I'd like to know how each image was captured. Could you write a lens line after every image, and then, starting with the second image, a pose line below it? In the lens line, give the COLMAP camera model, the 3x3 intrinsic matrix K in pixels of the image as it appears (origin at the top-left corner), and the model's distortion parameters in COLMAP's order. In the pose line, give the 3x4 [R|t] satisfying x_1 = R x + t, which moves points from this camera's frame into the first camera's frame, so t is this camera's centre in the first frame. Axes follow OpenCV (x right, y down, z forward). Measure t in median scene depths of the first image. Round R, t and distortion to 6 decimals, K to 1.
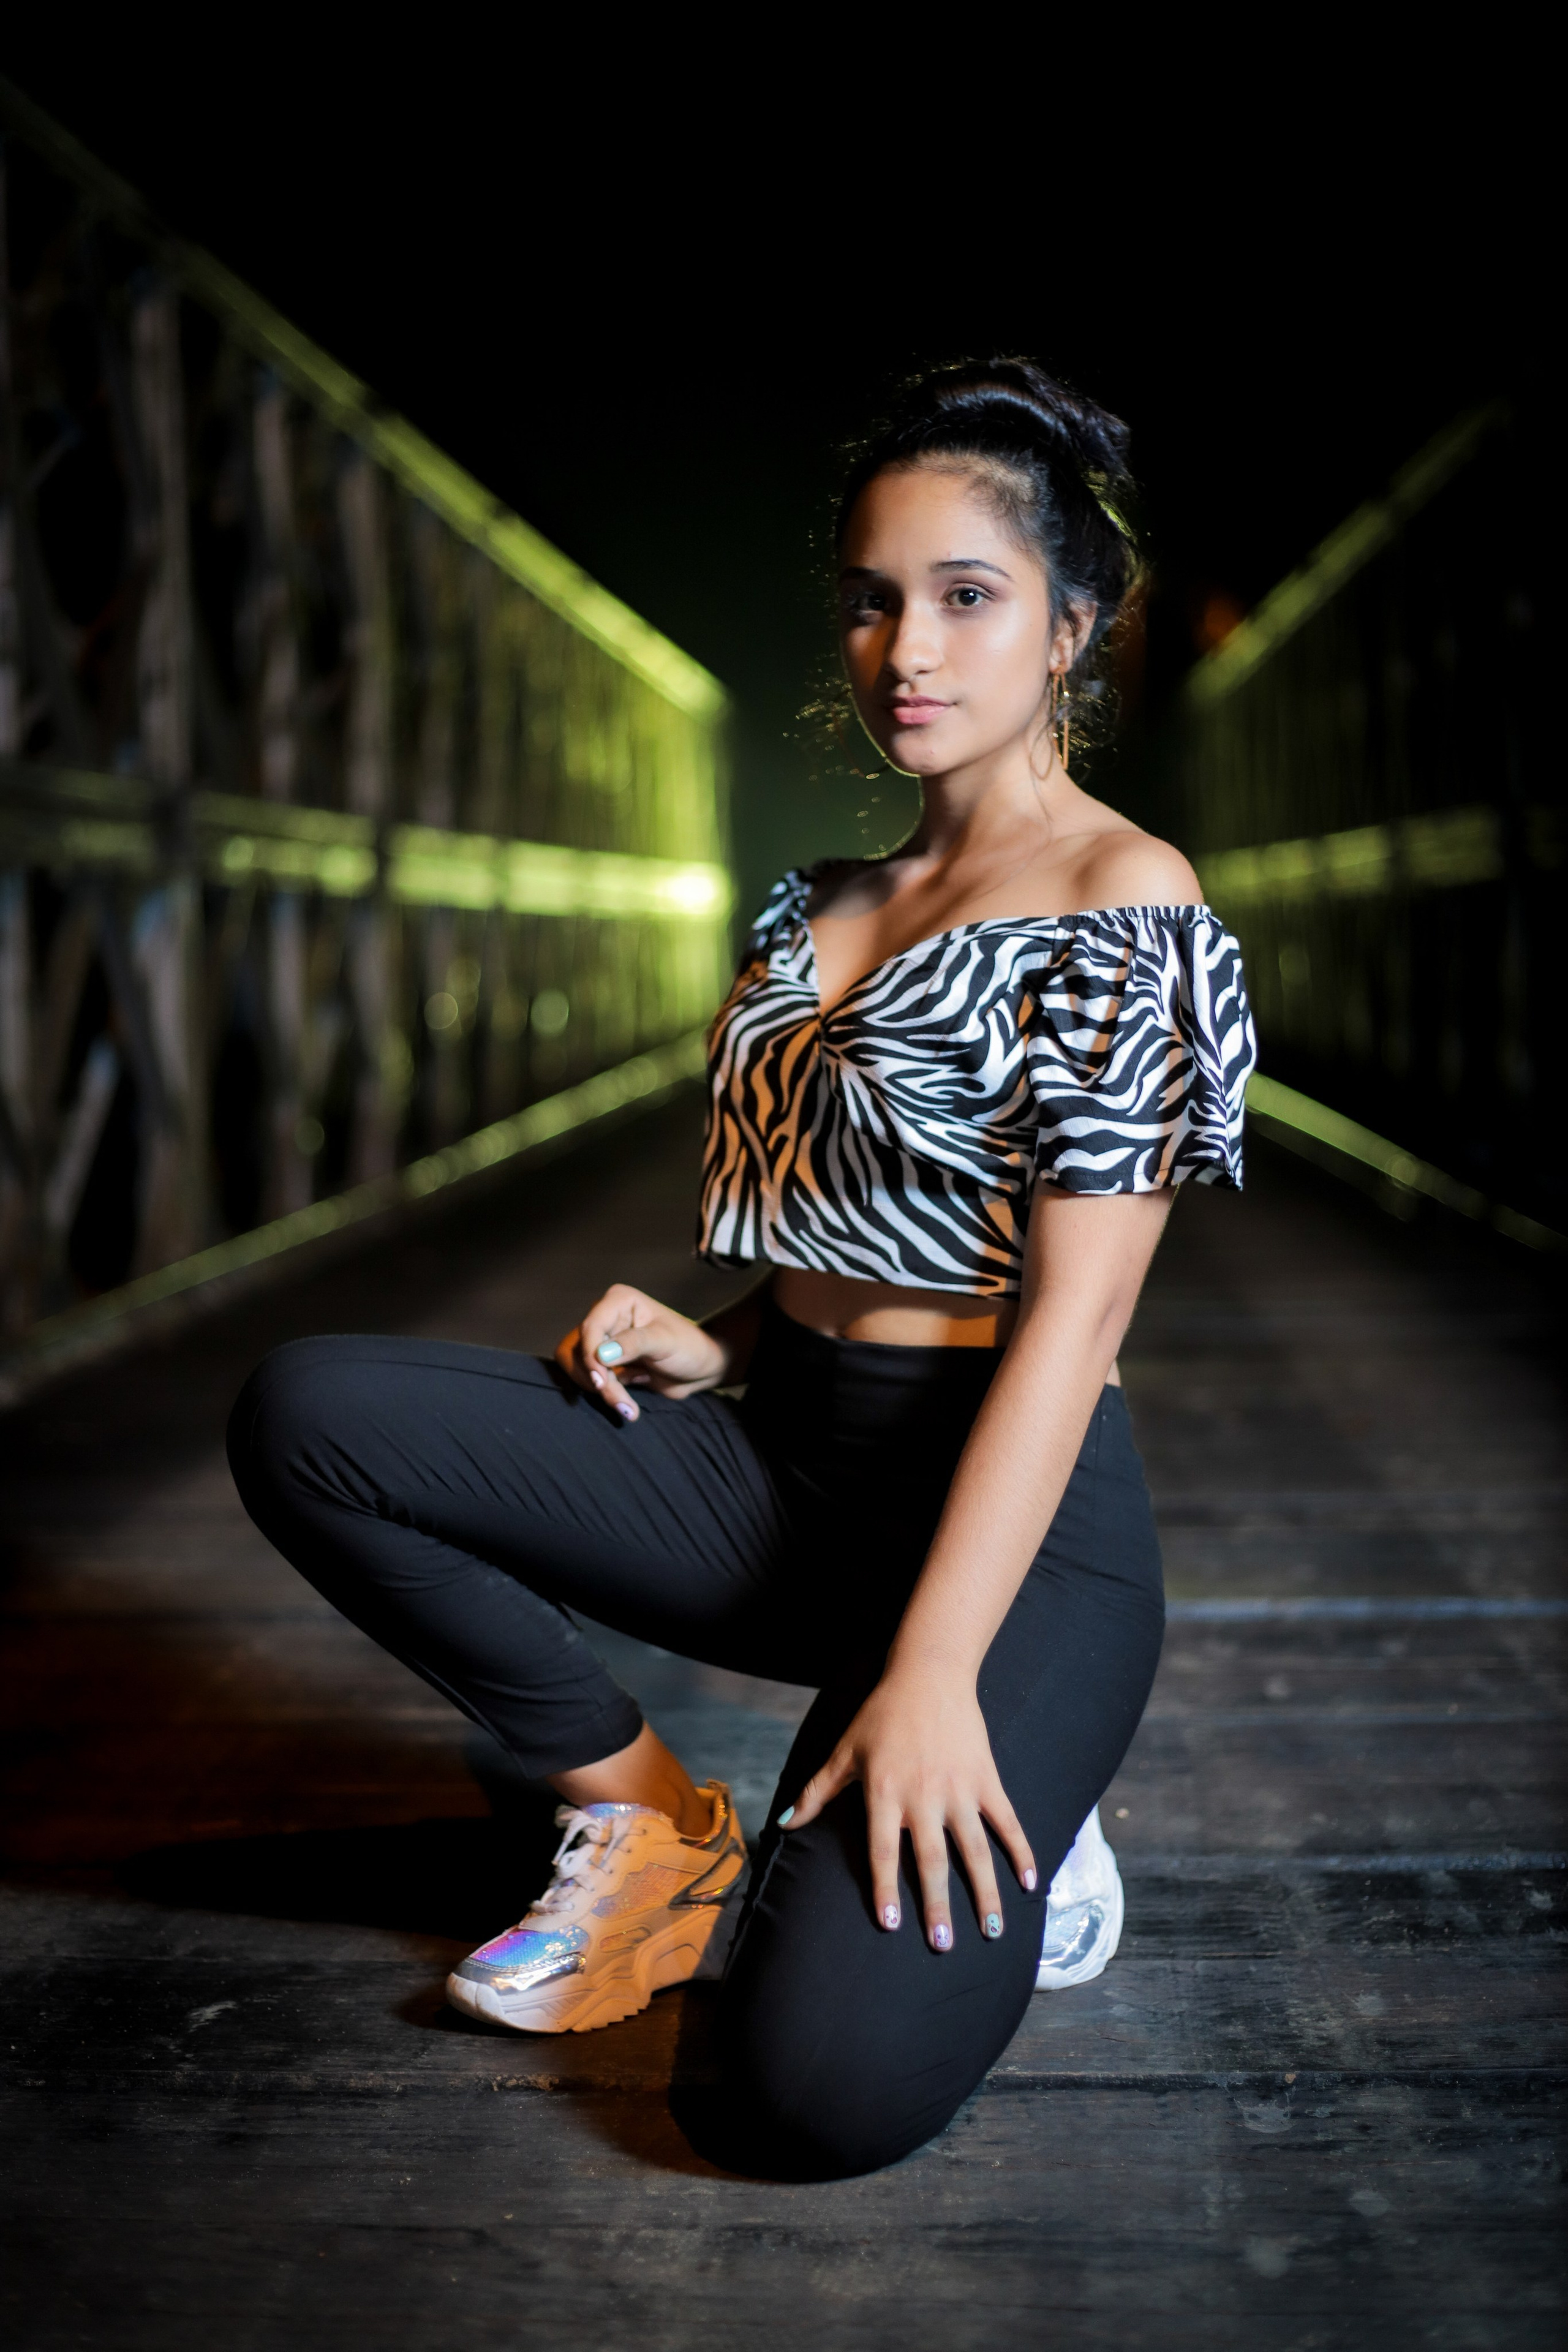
lens RADIAL K [[3504.9, 0, 784.0], [0, 3504.9, 1176.0], [0, 0, 1]] dist [-0.117154, 0.000692]
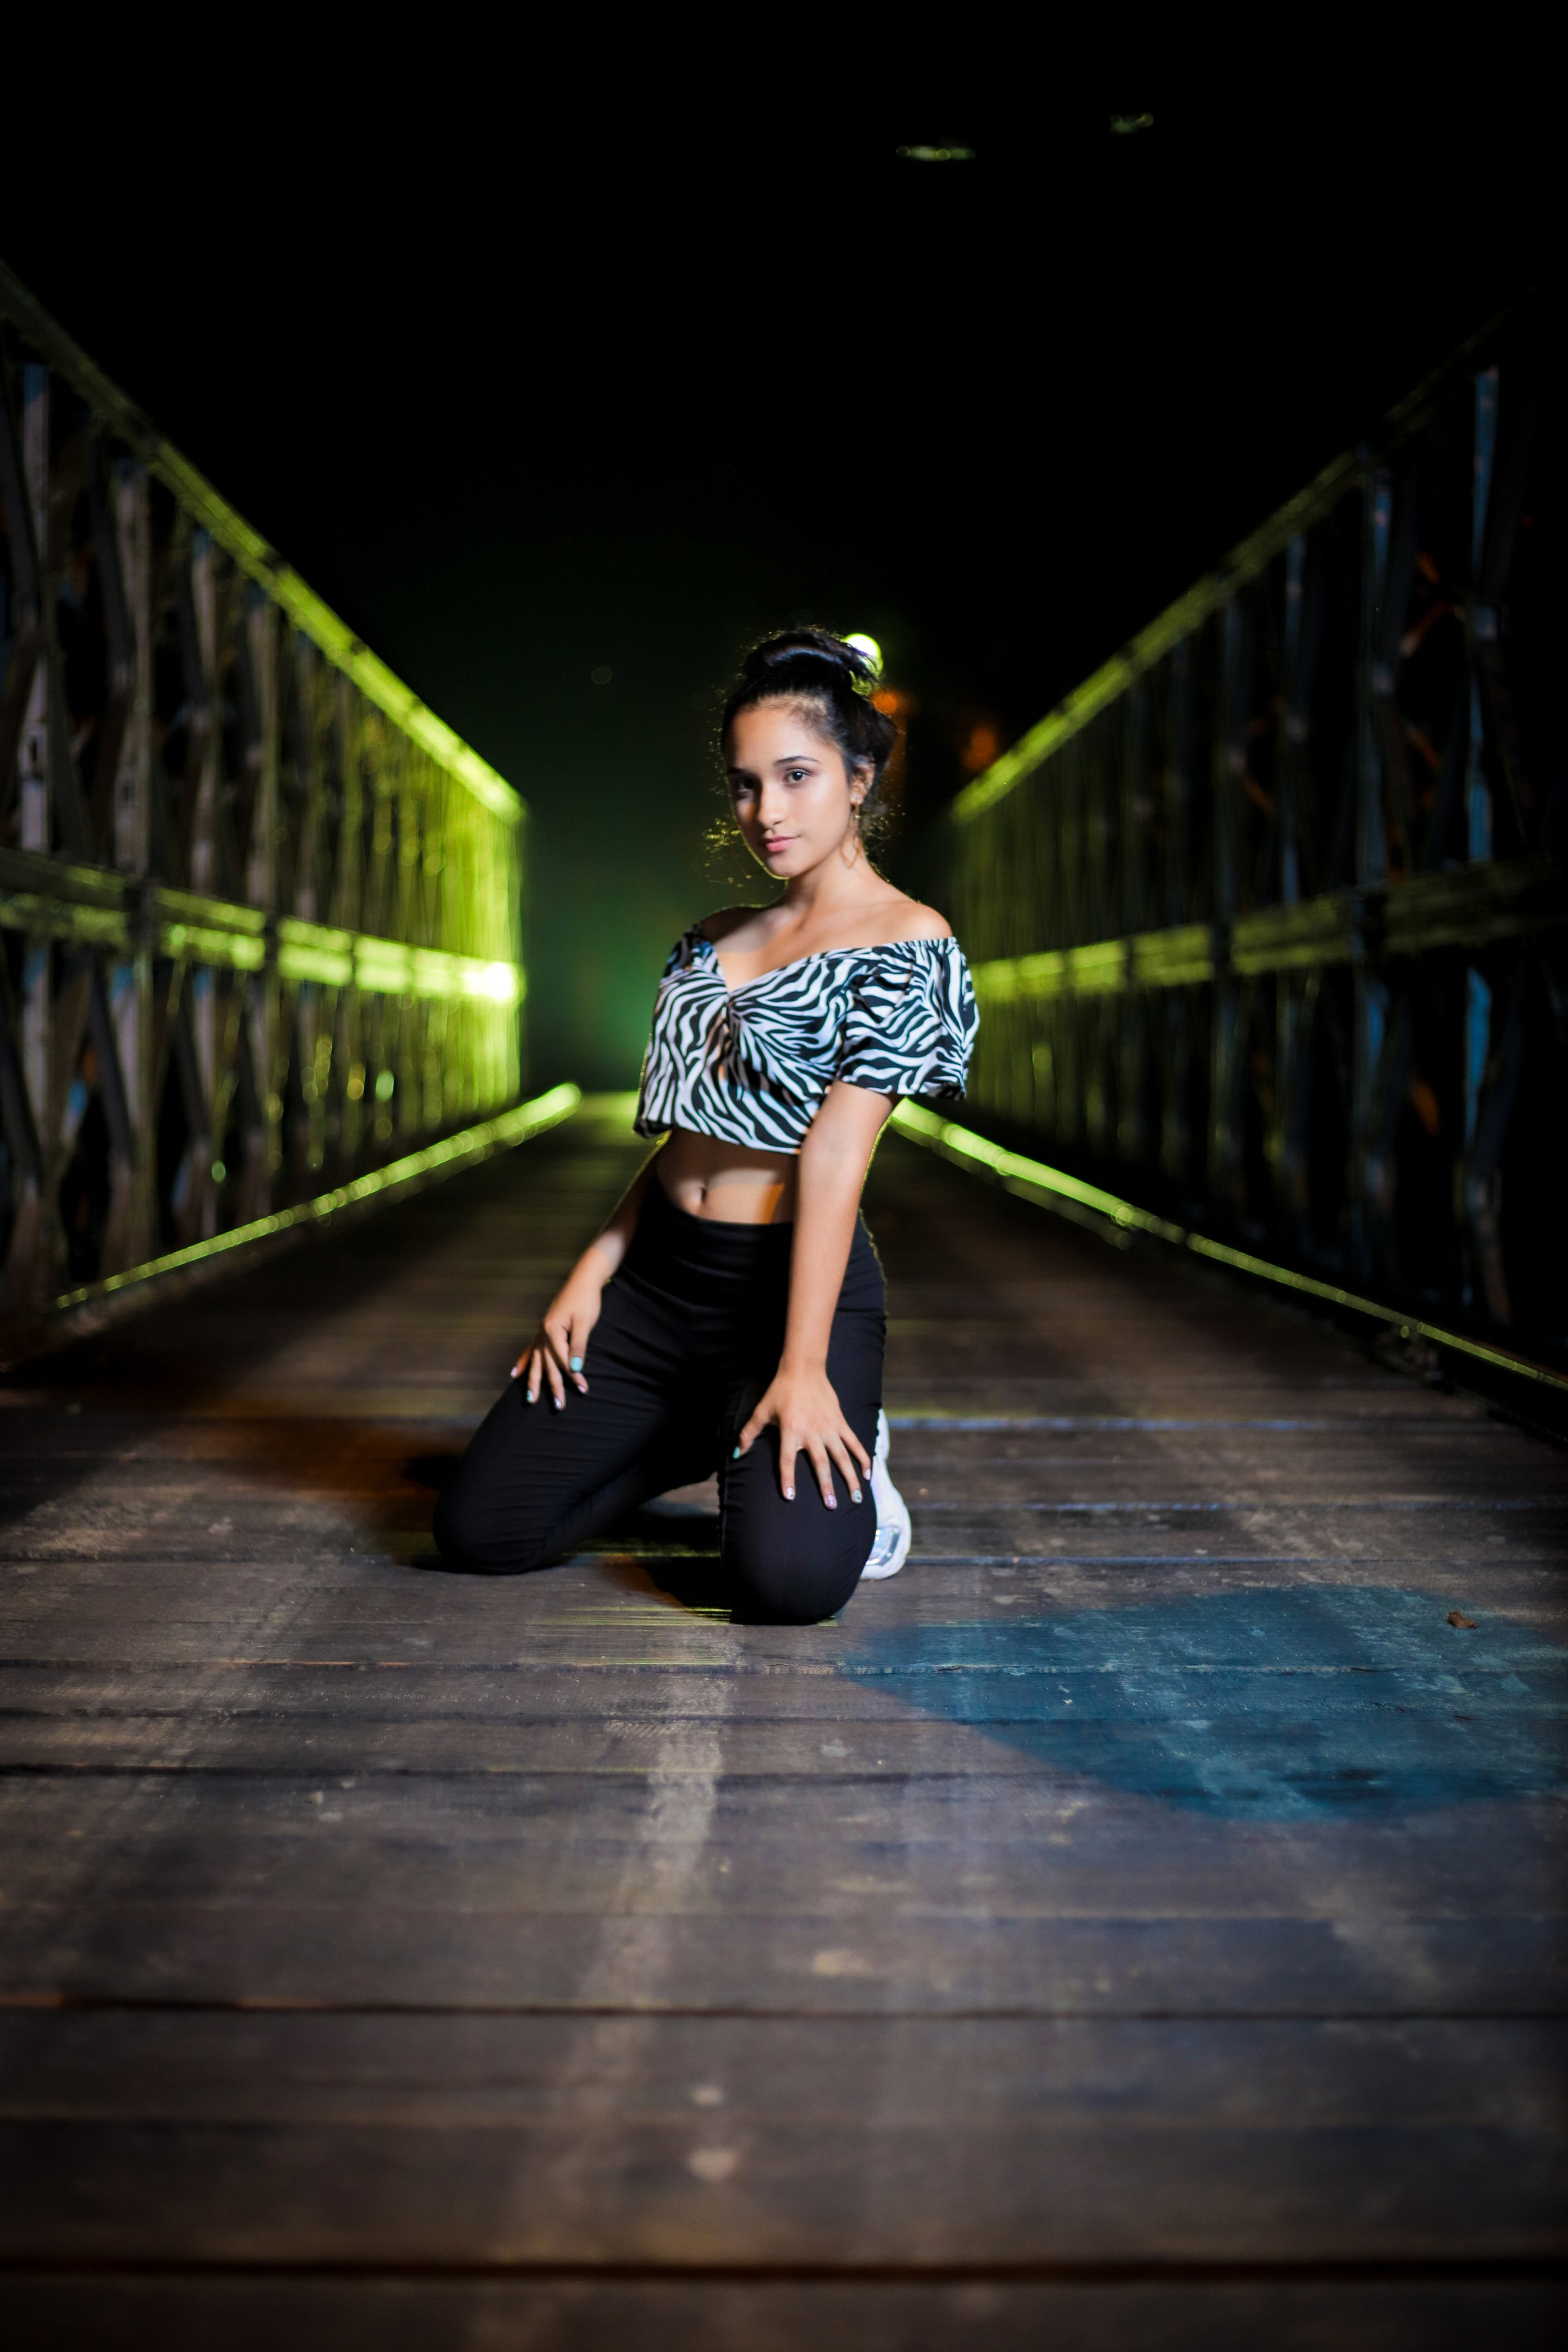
lens RADIAL K [[3384.1, 0, 784.0], [0, 3384.1, 1176.0], [0, 0, 1]] dist [-0.114382, -0.021265]
pose [[0.997430, 0.021203, 0.068439, -0.078857], [-0.019388, 0.999445, -0.027076, 0.063204], [-0.068975, 0.025679, 0.997288, -0.592033]]
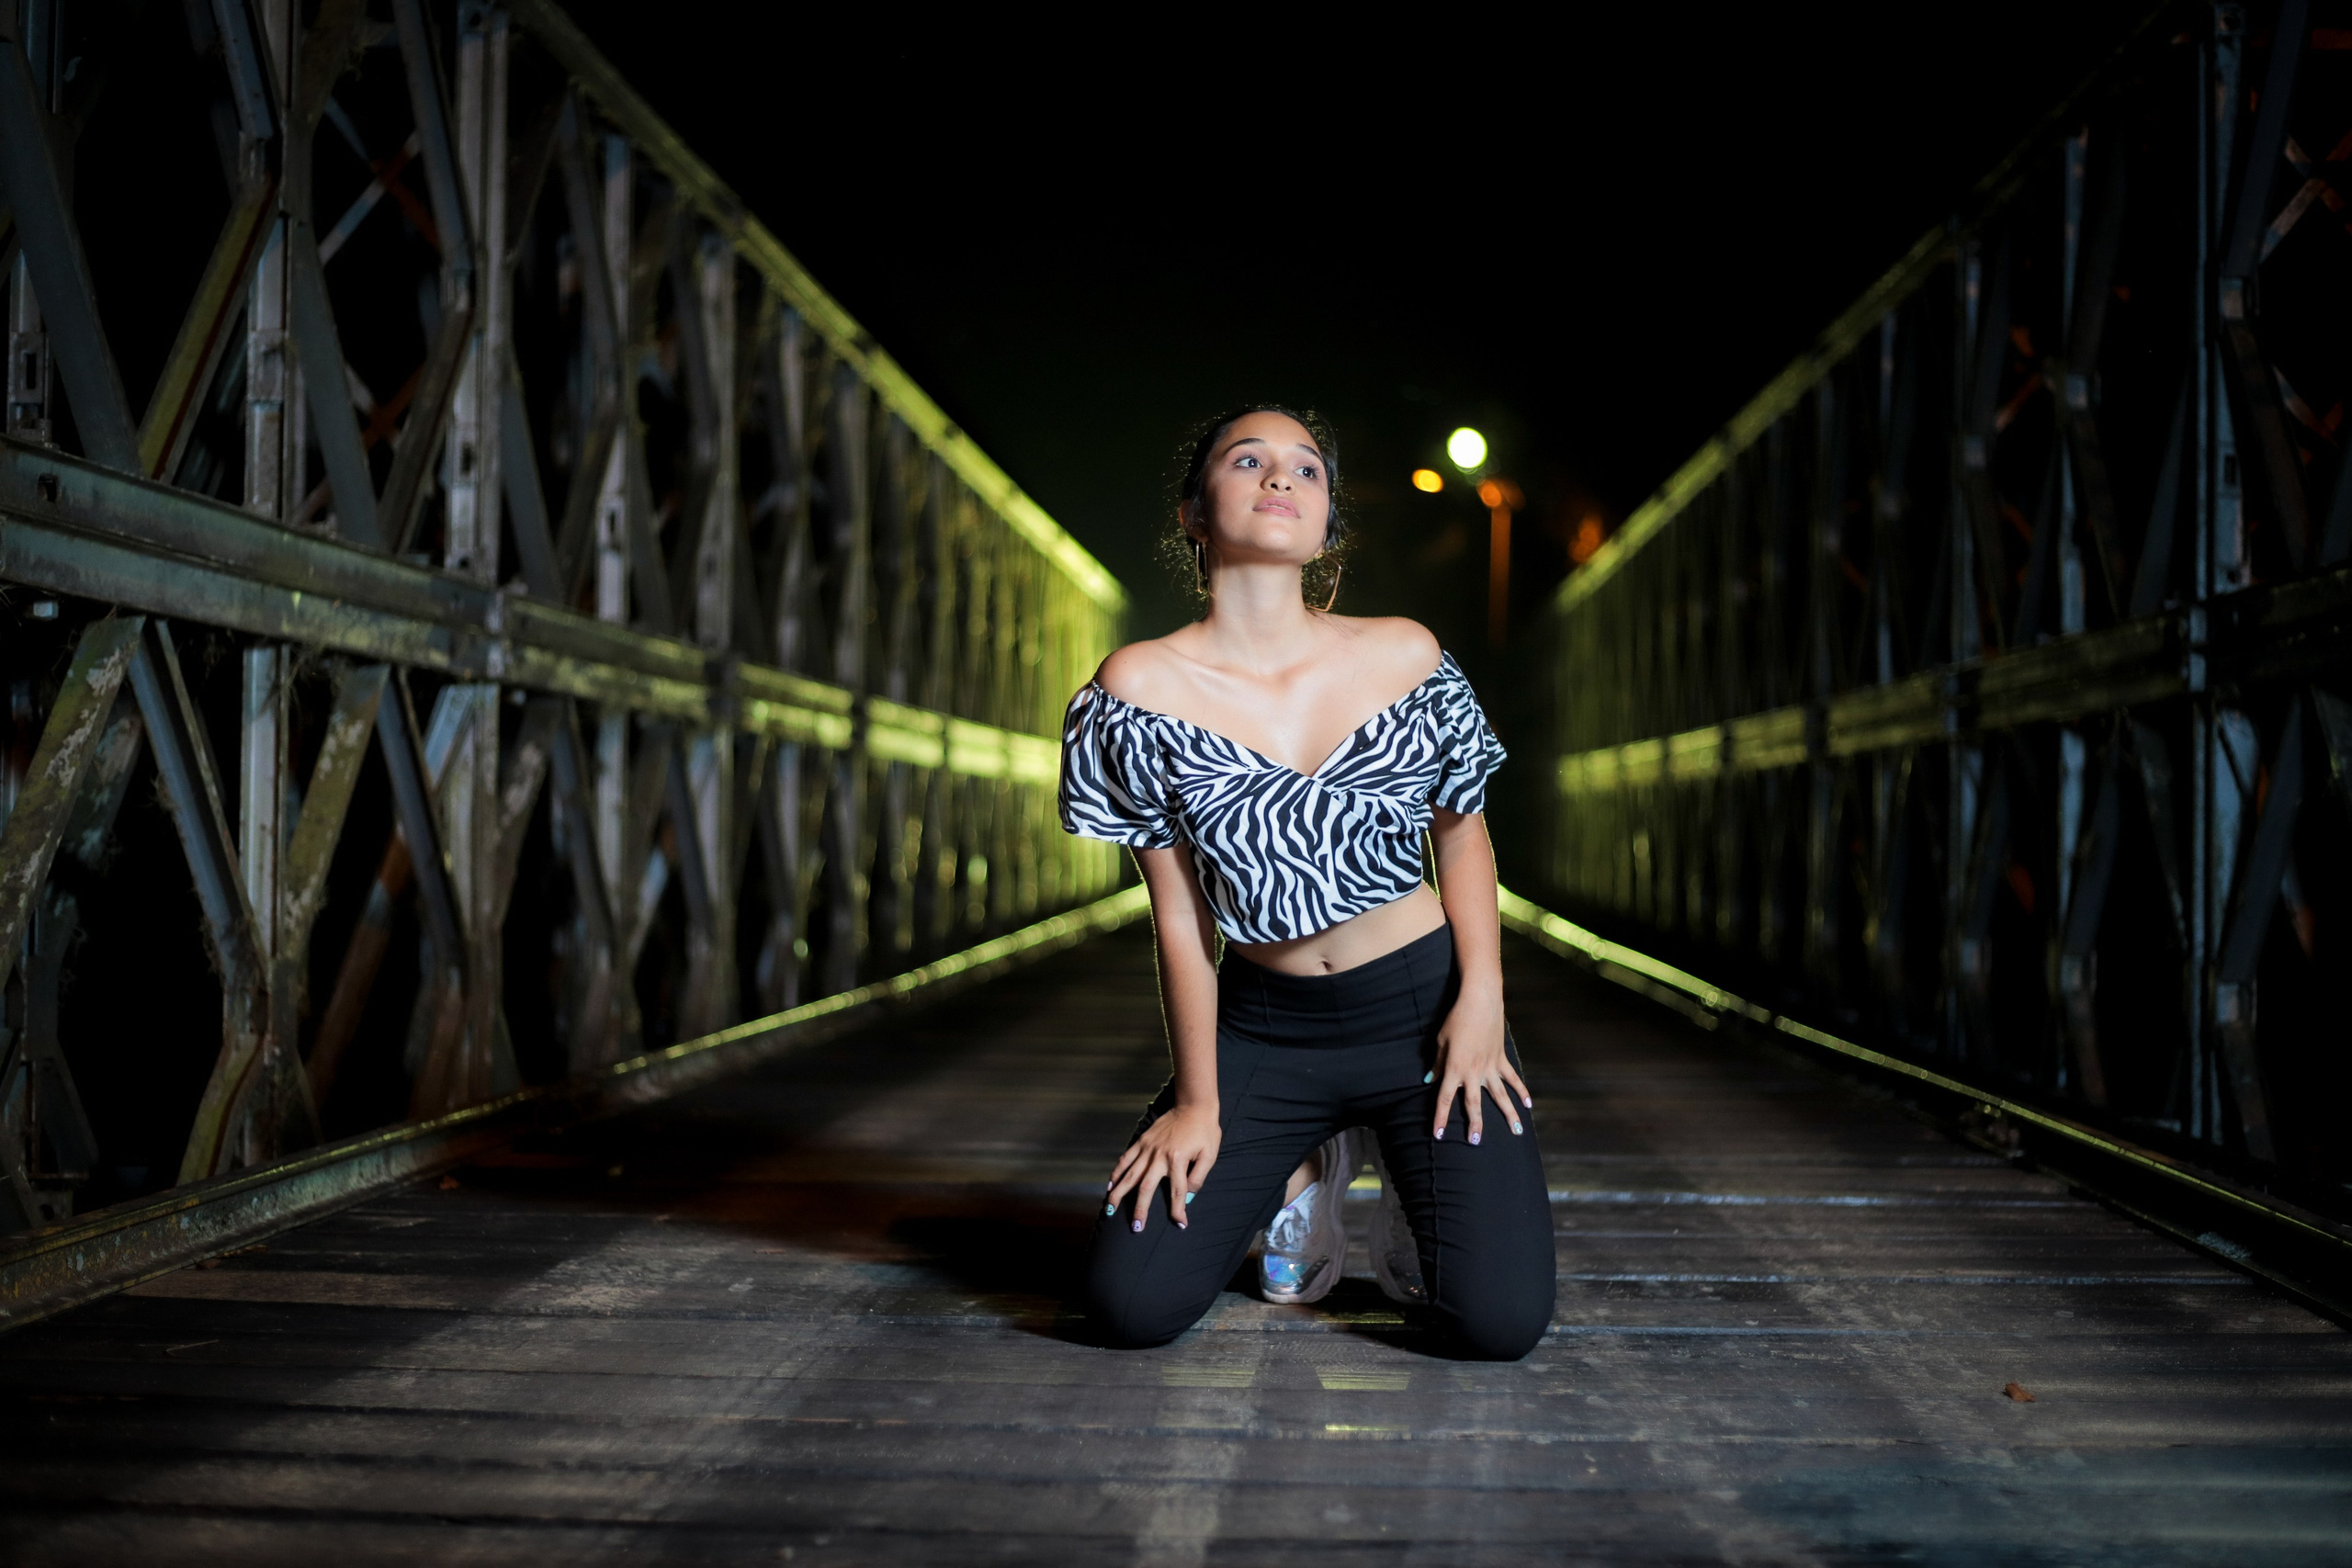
lens RADIAL K [[3383.7, 0, 1176.0], [0, 3383.7, 784.0], [0, 0, 1]] dist [-0.114382, -0.021265]
pose [[0.999591, 0.028387, 0.003533, -0.049611], [-0.028013, 0.996387, -0.080178, 0.076567], [-0.005796, 0.080046, 0.996774, -0.555604]]
